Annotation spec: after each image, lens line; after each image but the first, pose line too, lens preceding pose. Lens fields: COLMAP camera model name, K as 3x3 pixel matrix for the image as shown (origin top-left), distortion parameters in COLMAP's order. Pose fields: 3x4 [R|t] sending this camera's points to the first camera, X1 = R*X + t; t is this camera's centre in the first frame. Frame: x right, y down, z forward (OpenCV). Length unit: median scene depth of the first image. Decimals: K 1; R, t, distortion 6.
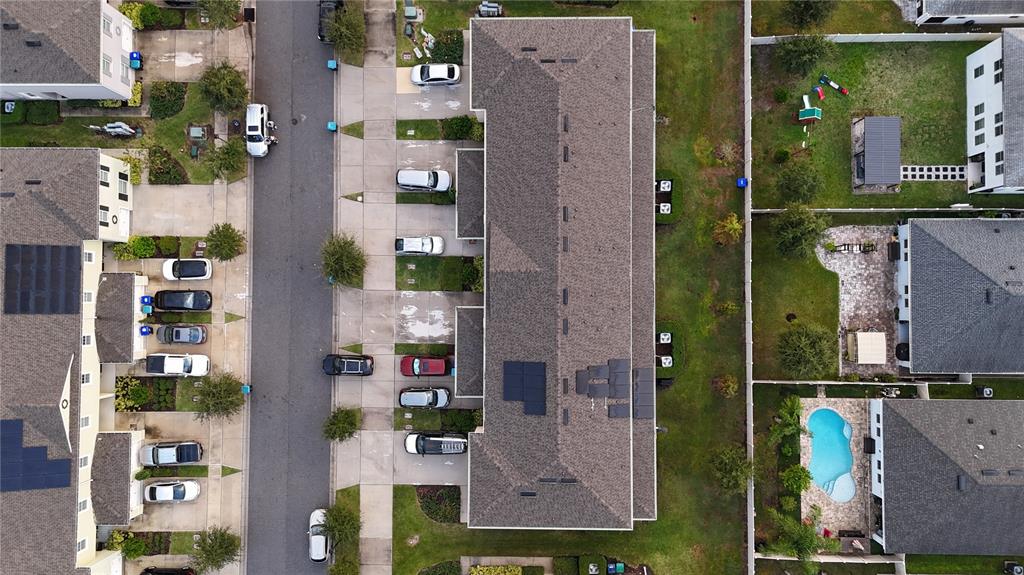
lens RADIAL K [[746.6, 0, 516.9], [0, 746.6, 286.8], [0, 0, 1]] dist [0.063503, -0.059998]
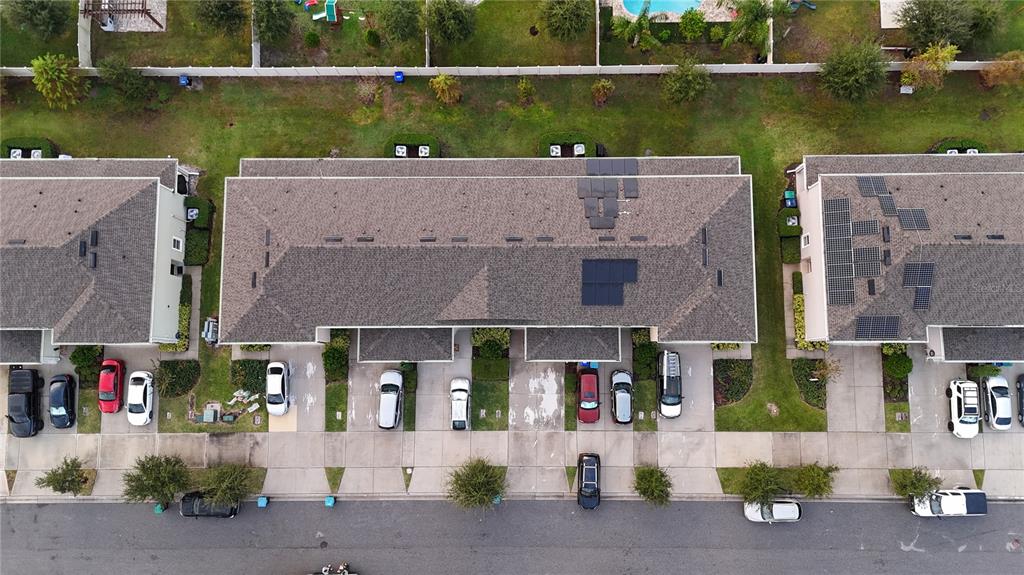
lens RADIAL K [[746.6, 0, 516.9], [0, 746.6, 286.8], [0, 0, 1]] dist [0.063503, -0.059998]
pose [[-0.004860, -0.990844, 0.134924, -0.111557], [0.999860, -0.002658, 0.016492, 0.000711], [-0.015982, 0.134985, 0.990719, 0.048065]]
